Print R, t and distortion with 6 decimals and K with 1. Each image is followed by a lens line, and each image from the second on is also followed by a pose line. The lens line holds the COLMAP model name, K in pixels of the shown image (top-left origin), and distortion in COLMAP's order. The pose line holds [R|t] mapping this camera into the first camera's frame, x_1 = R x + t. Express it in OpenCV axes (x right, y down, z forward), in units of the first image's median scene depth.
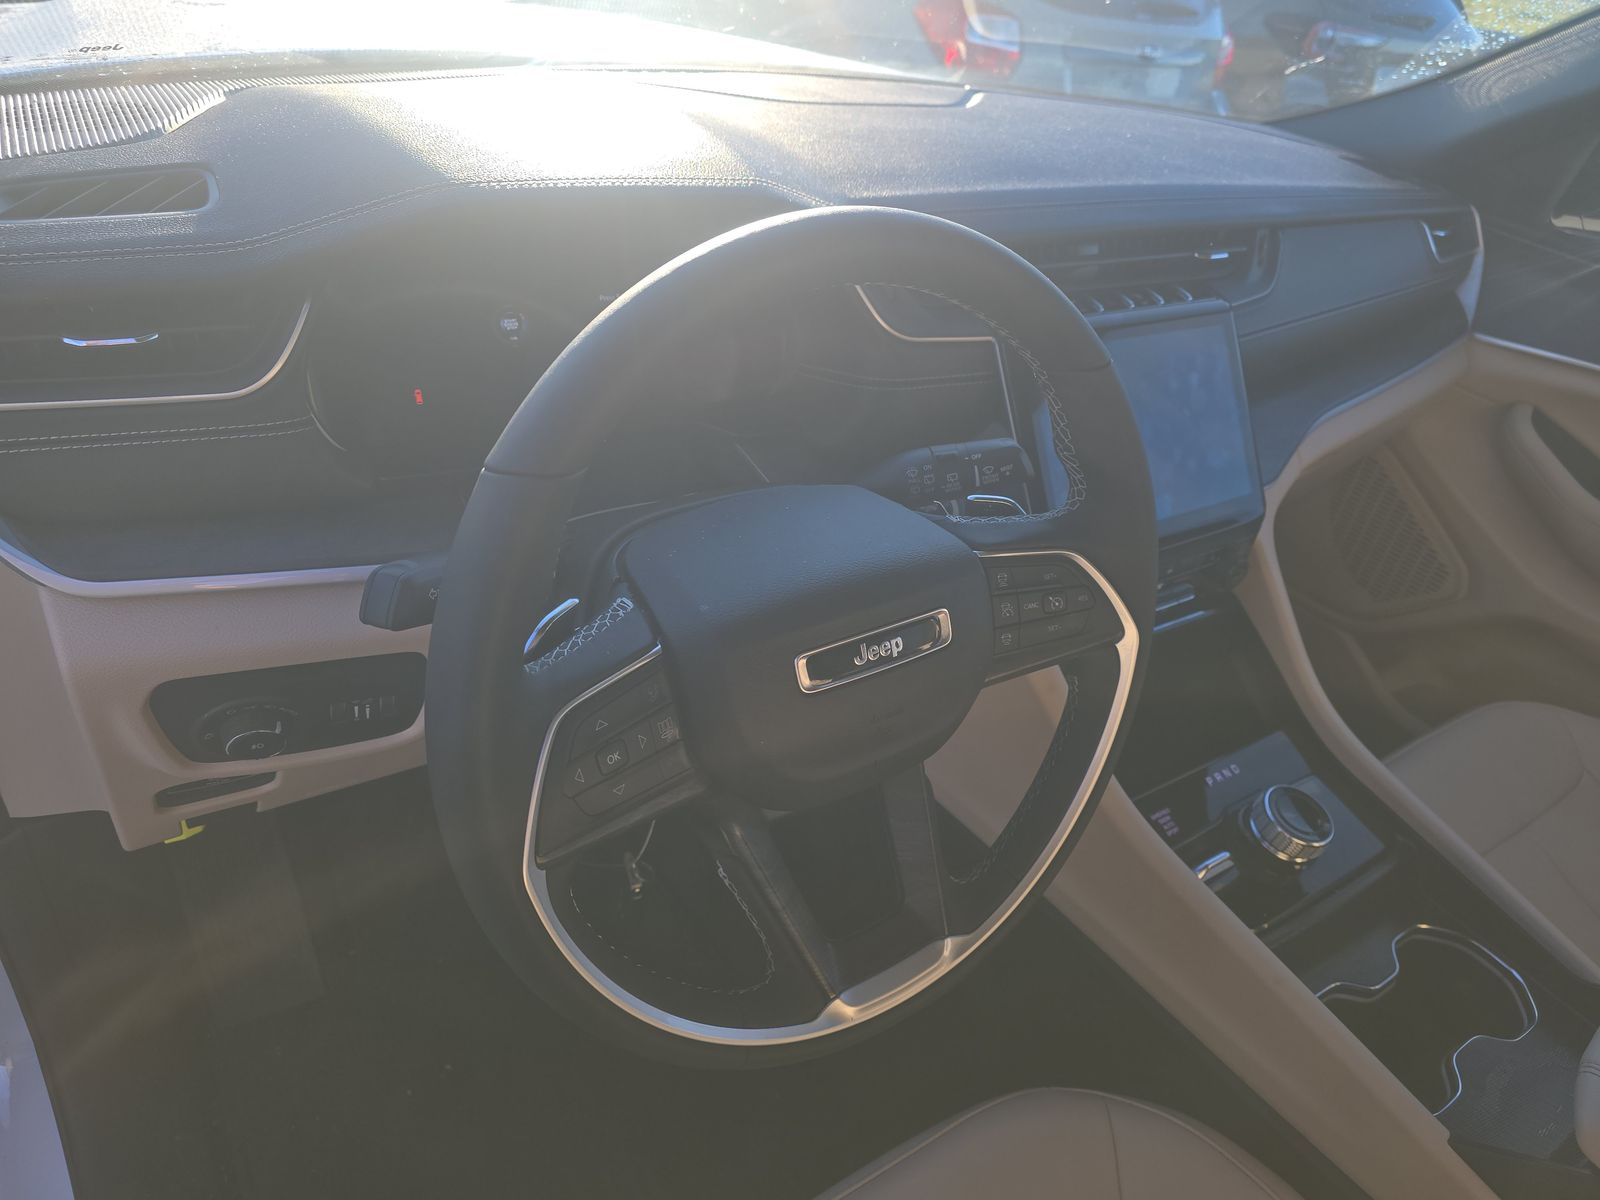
lens RADIAL K [[1037.8, 0, 800.0], [0, 1037.8, 600.0], [0, 0, 1]] dist [0.024016, -0.112625]
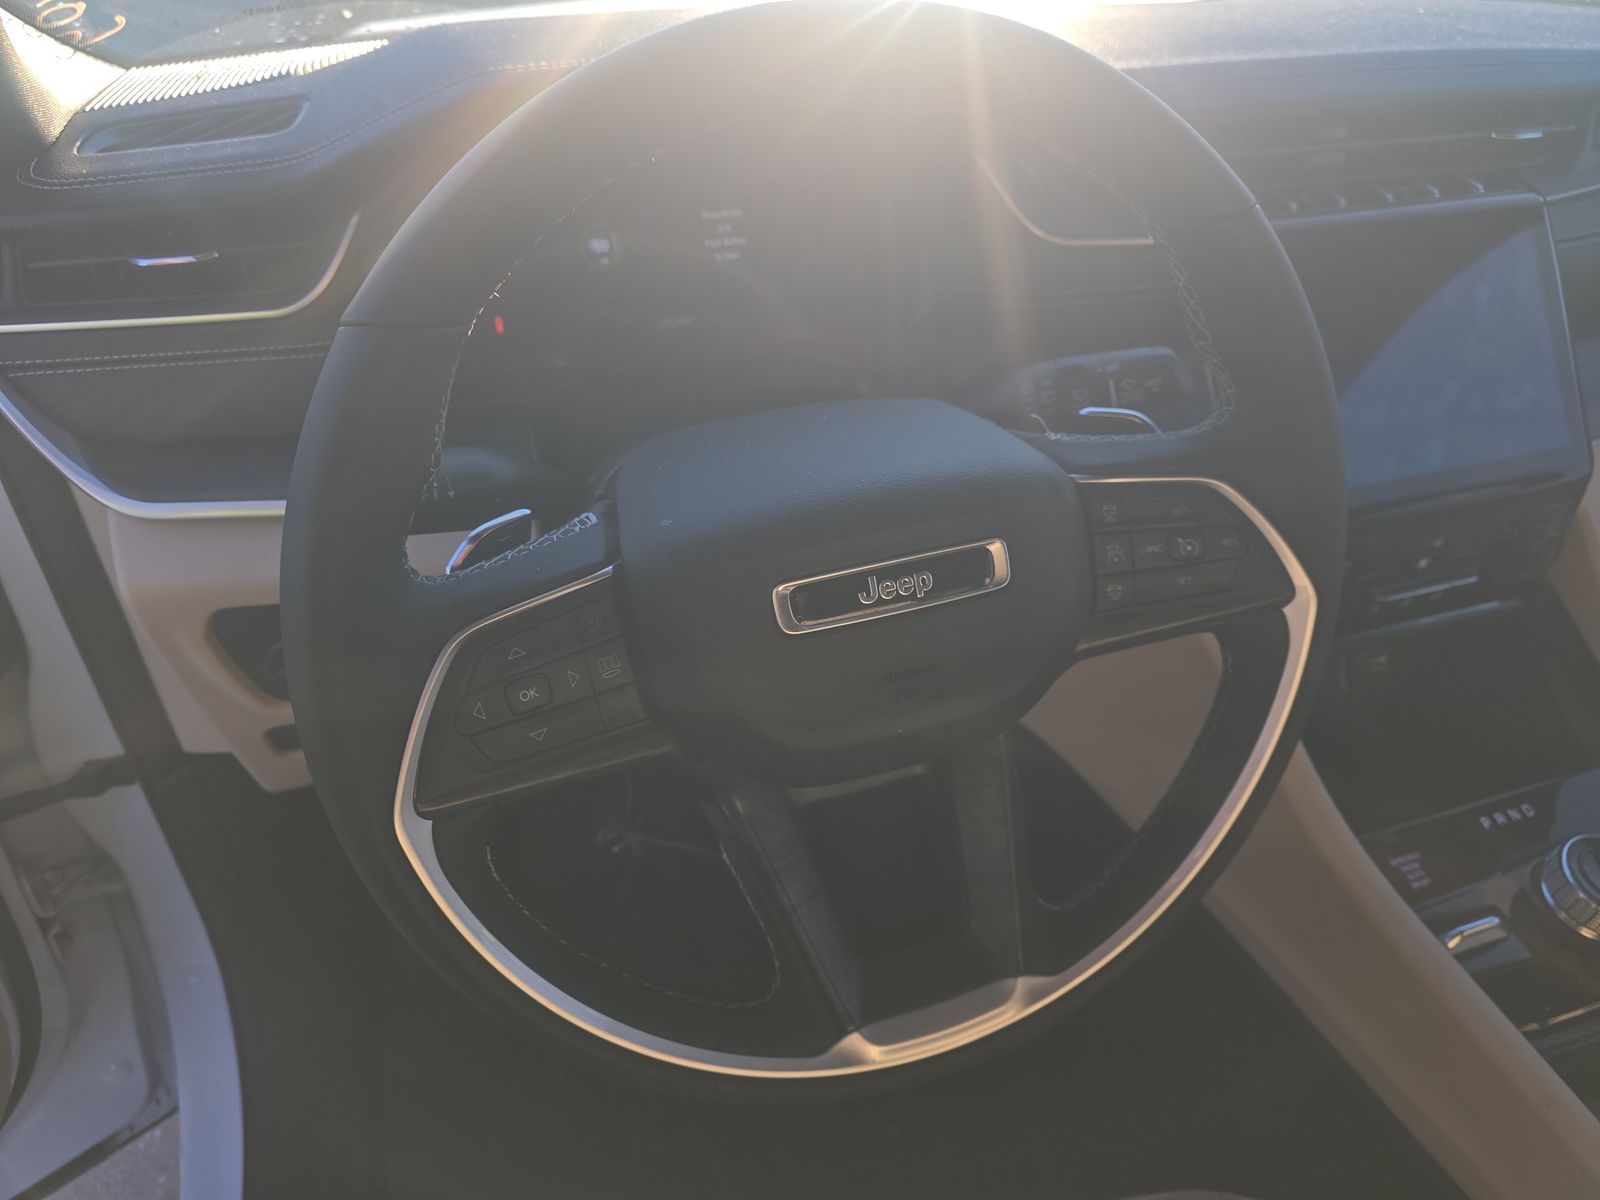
lens RADIAL K [[1042.0, 0, 800.0], [0, 1042.0, 600.0], [0, 0, 1]] dist [0.006302, -0.037103]
pose [[0.955905, 0.033527, -0.291755, 0.194953], [-0.037640, 0.999255, -0.008495, 0.056370], [0.291253, 0.019102, 0.956455, 0.200770]]
